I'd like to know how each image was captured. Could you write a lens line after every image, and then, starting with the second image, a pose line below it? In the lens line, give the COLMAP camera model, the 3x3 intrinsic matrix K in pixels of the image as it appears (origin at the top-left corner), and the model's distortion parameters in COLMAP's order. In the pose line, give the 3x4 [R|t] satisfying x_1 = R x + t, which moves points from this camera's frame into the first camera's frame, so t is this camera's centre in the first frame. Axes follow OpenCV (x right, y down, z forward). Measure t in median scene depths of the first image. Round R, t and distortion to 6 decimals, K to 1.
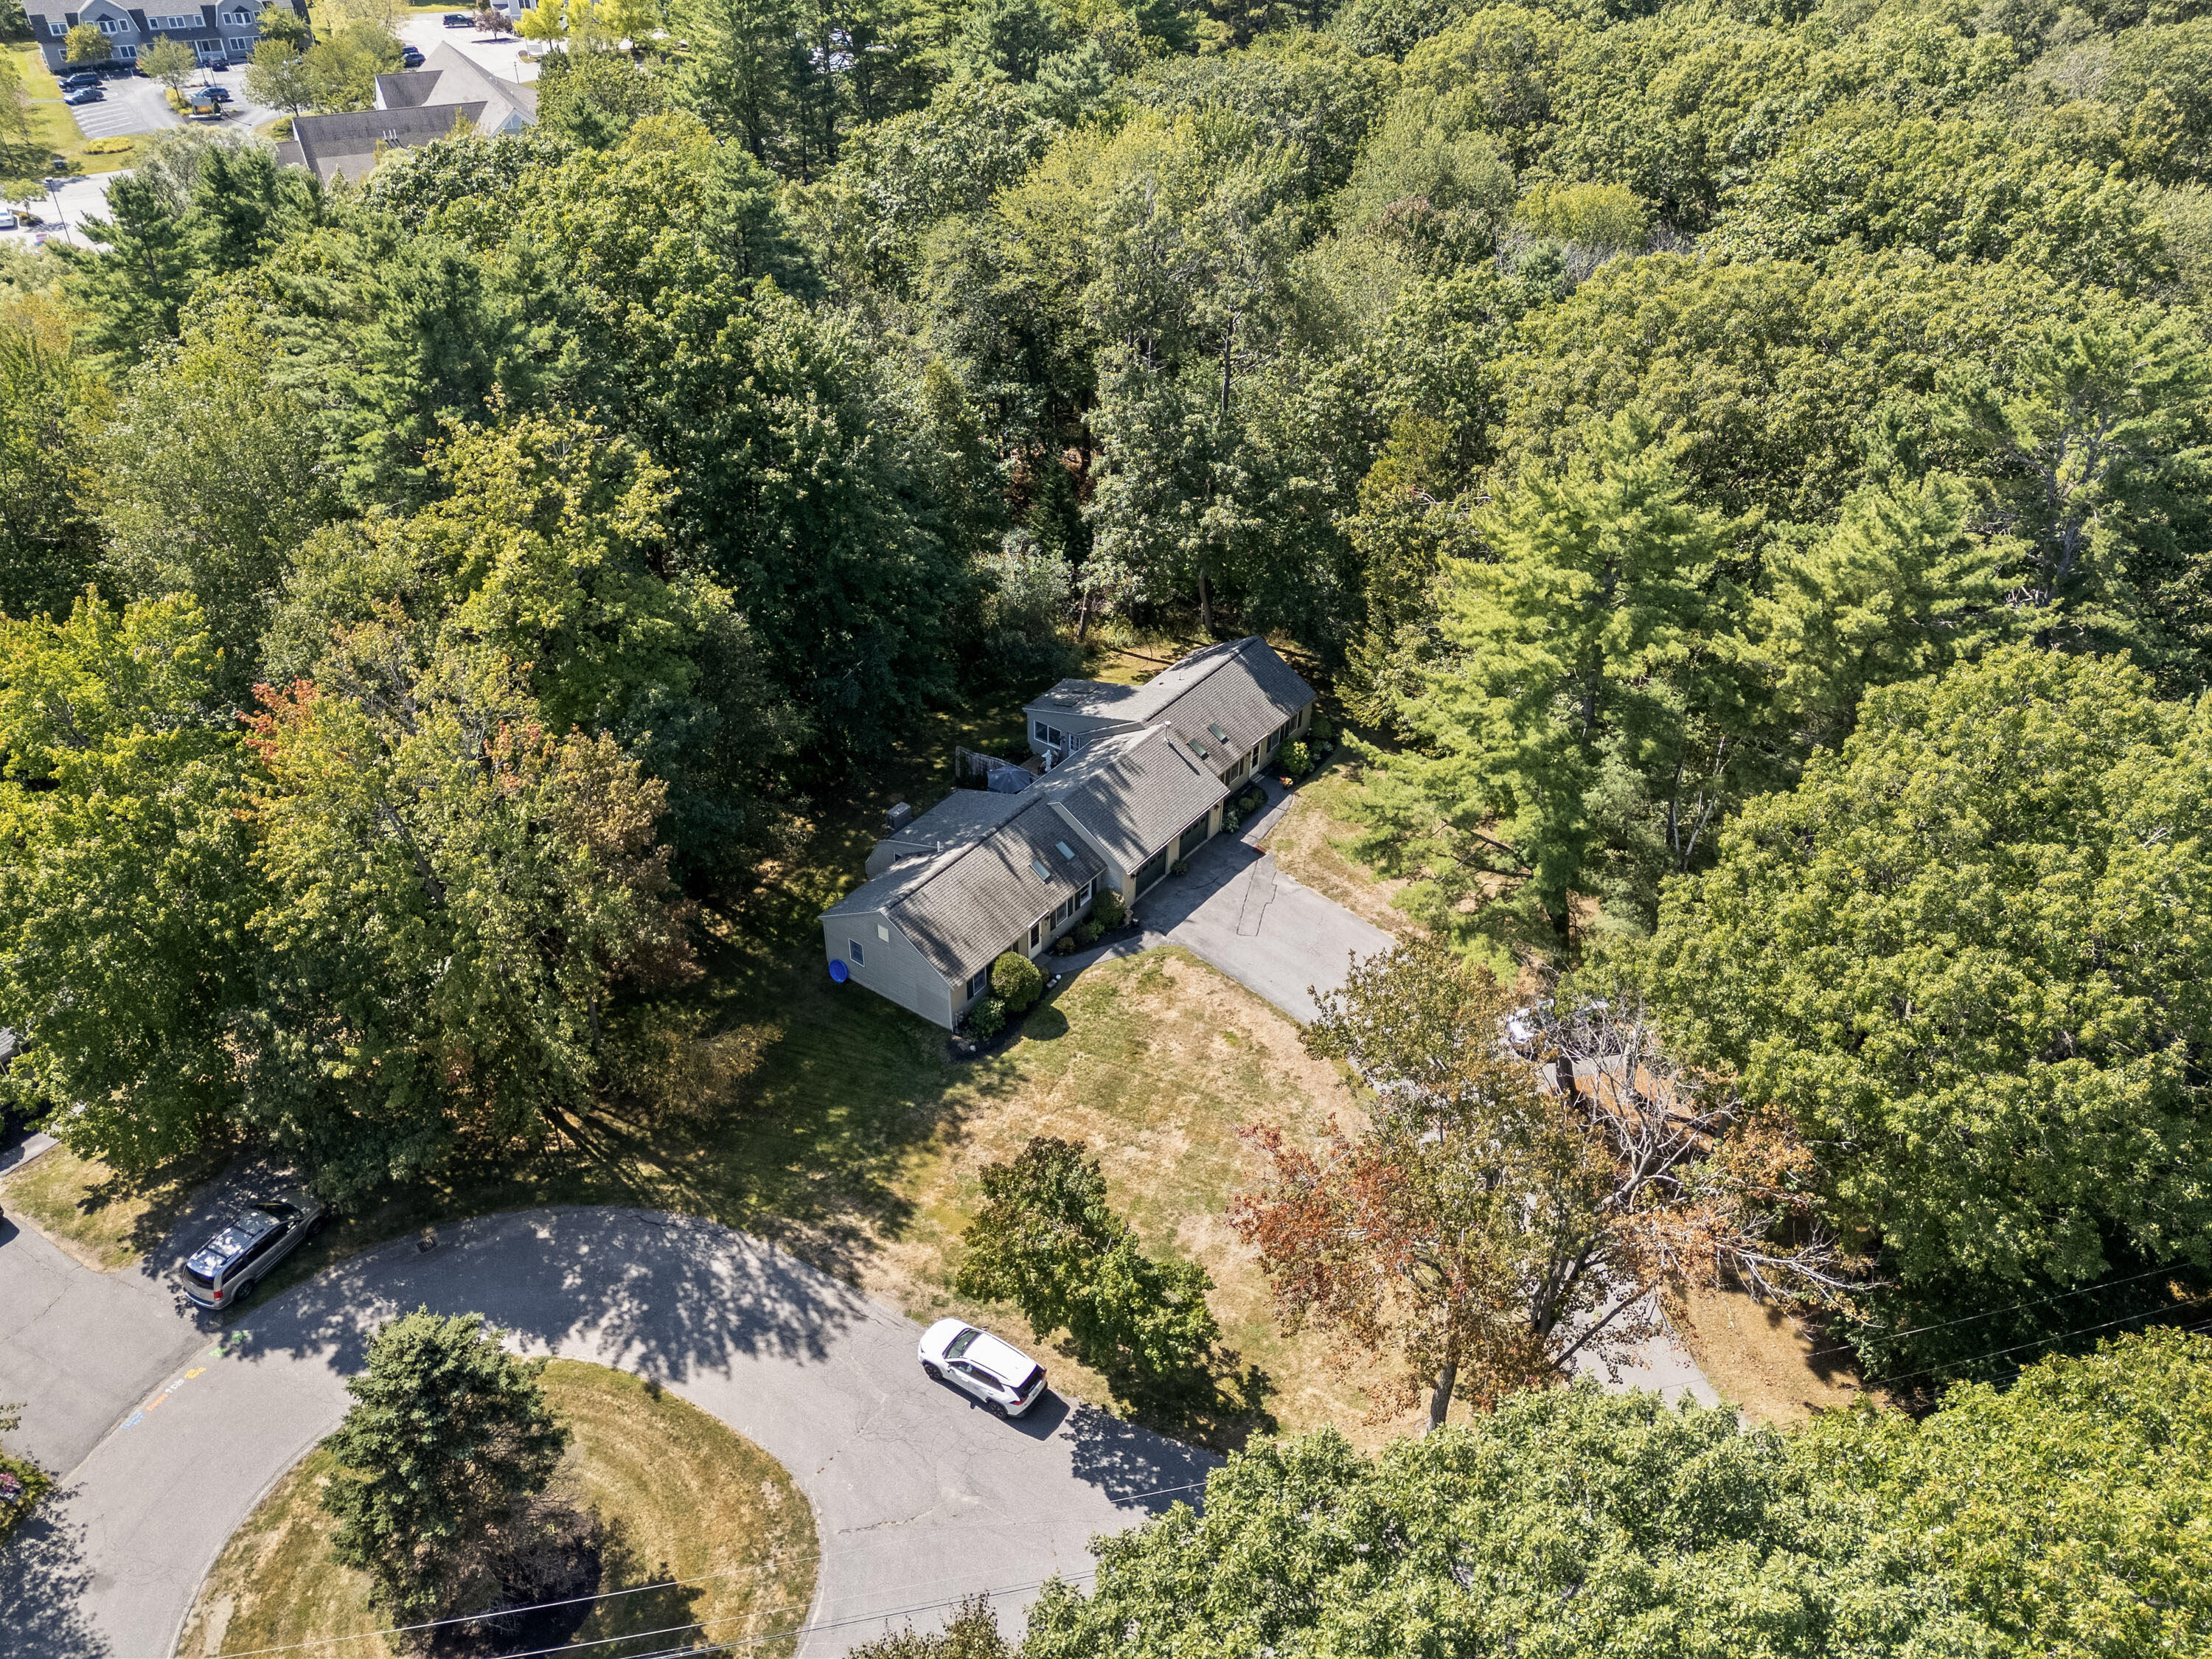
lens RADIAL K [[1660.4, 0, 1106.0], [0, 1660.4, 829.5], [0, 0, 1]] dist [0.090264, -0.008322]
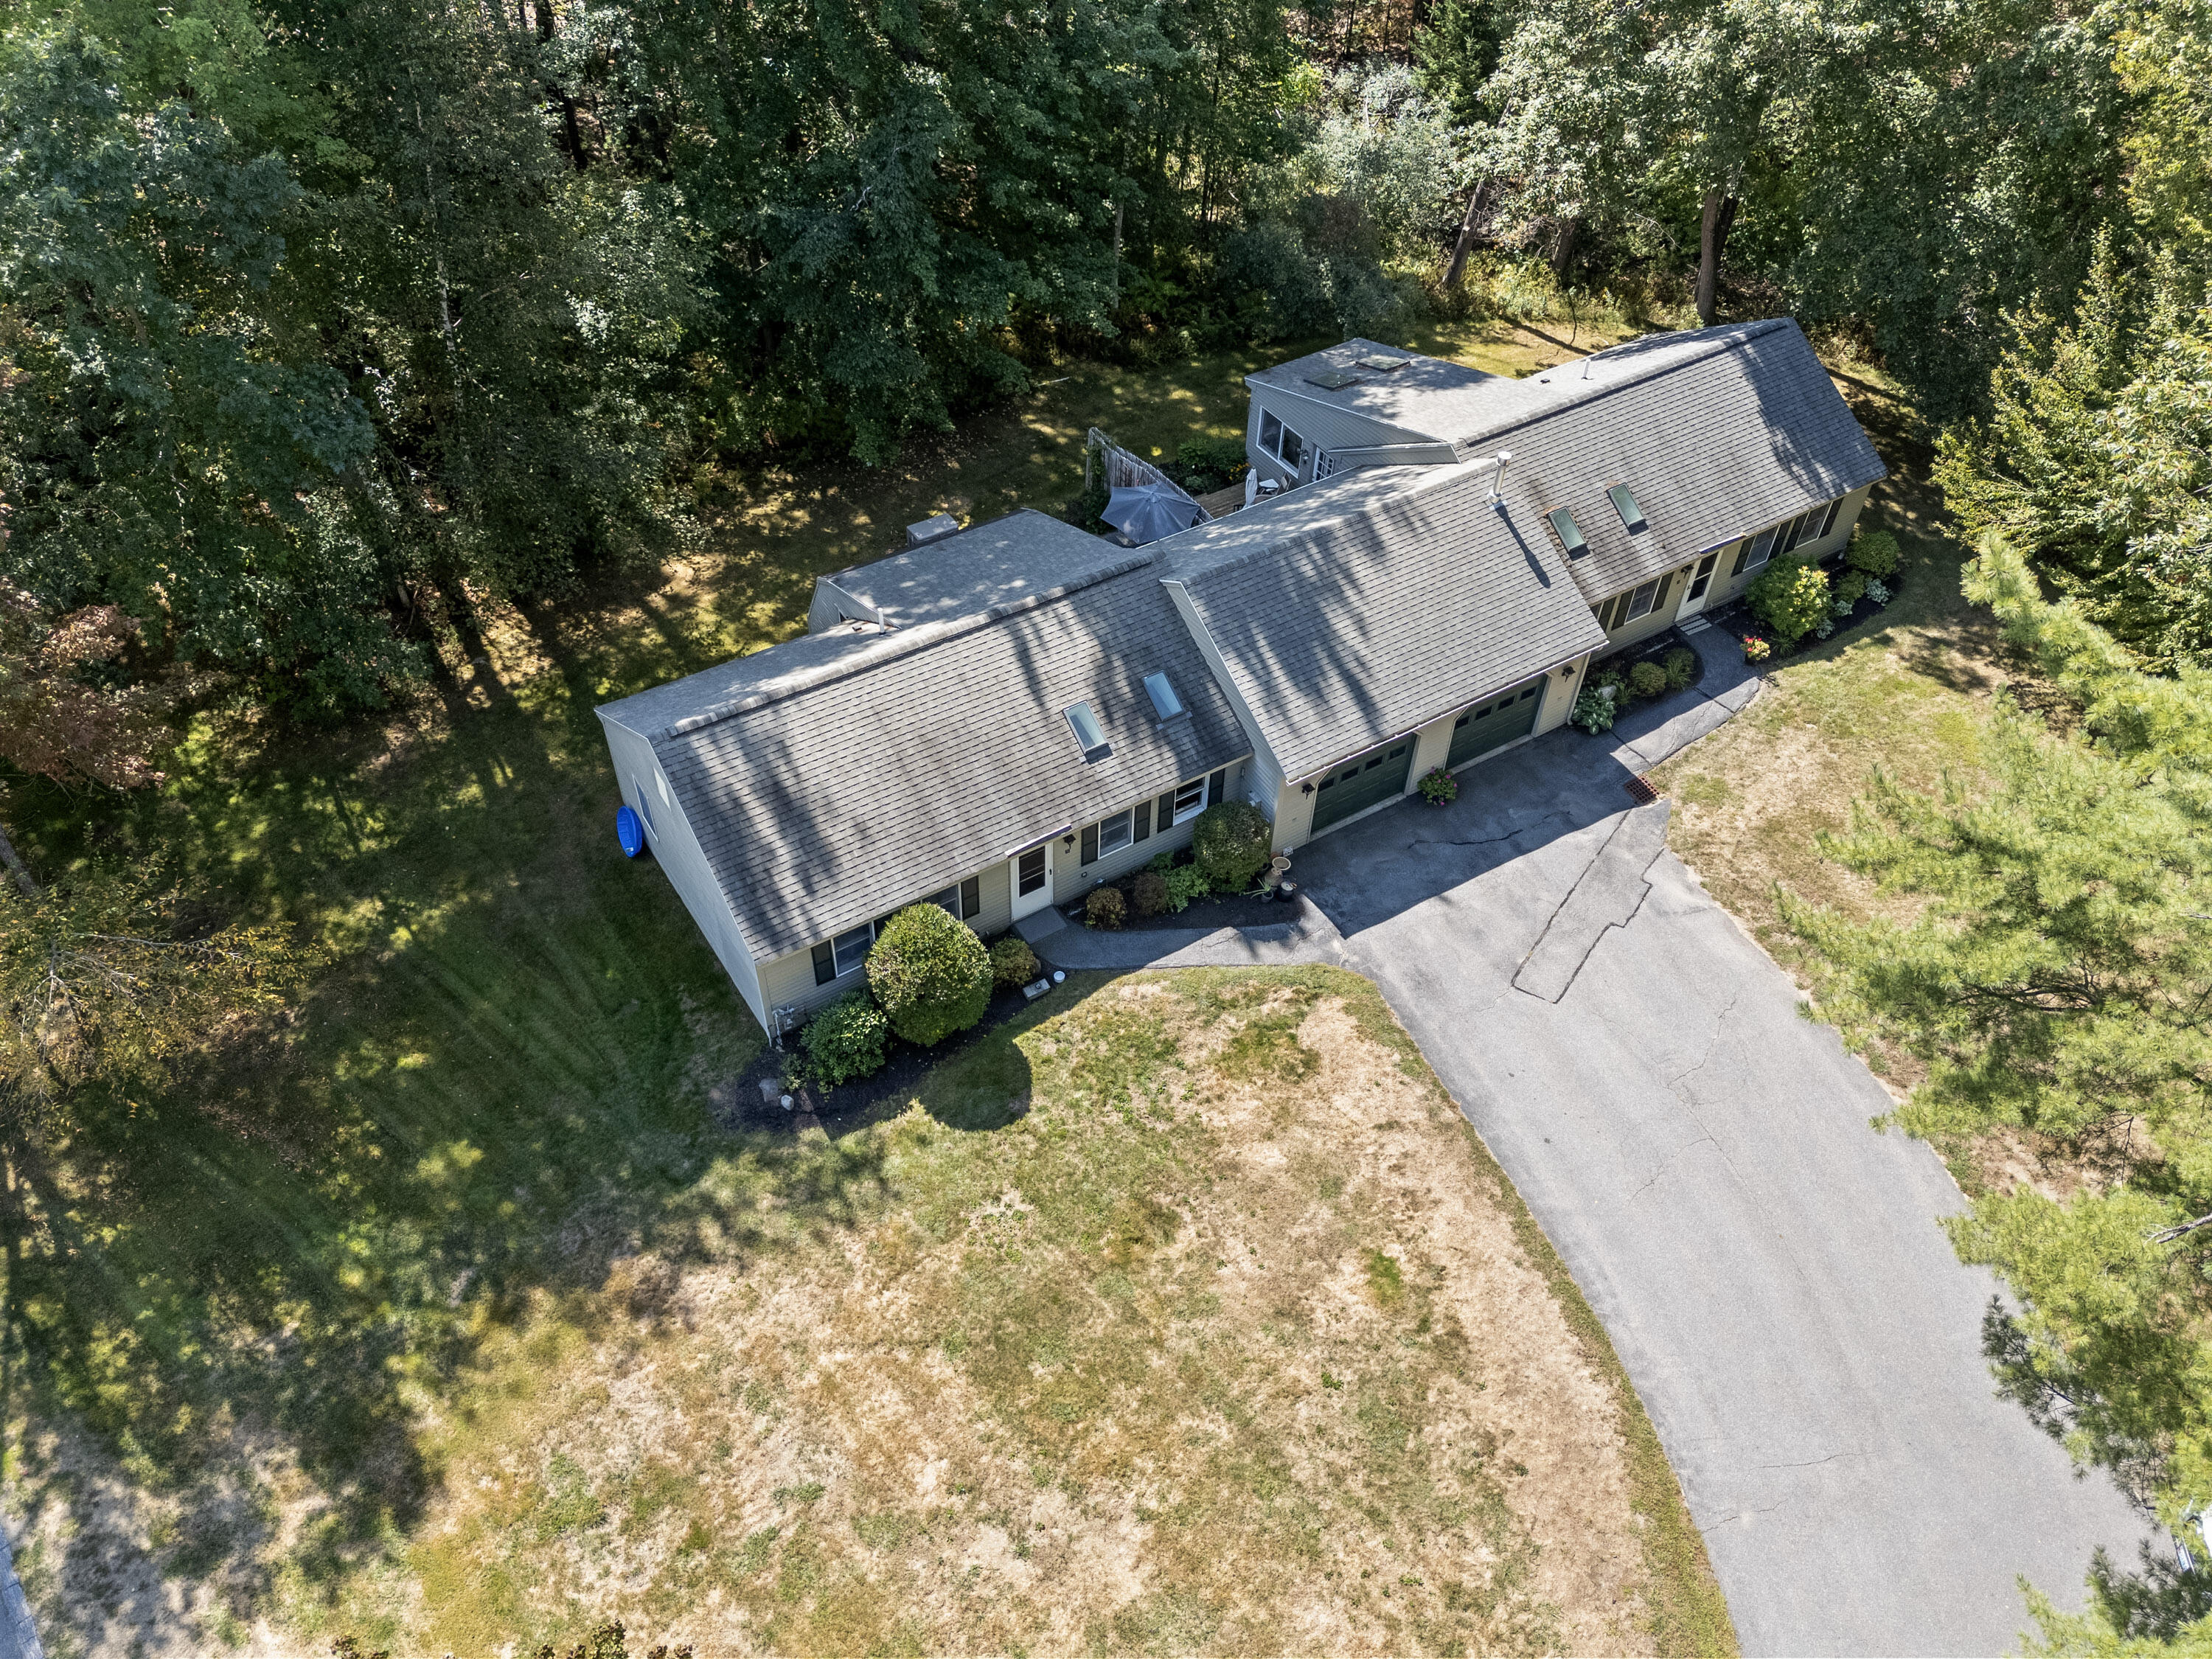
lens RADIAL K [[1660.4, 0, 1106.0], [0, 1660.4, 829.5], [0, 0, 1]] dist [0.090264, -0.008322]
pose [[0.934483, 0.258349, -0.244943, 0.077449], [-0.217951, 0.959184, 0.180176, -0.028639], [0.281494, -0.114986, 0.952649, 0.579466]]
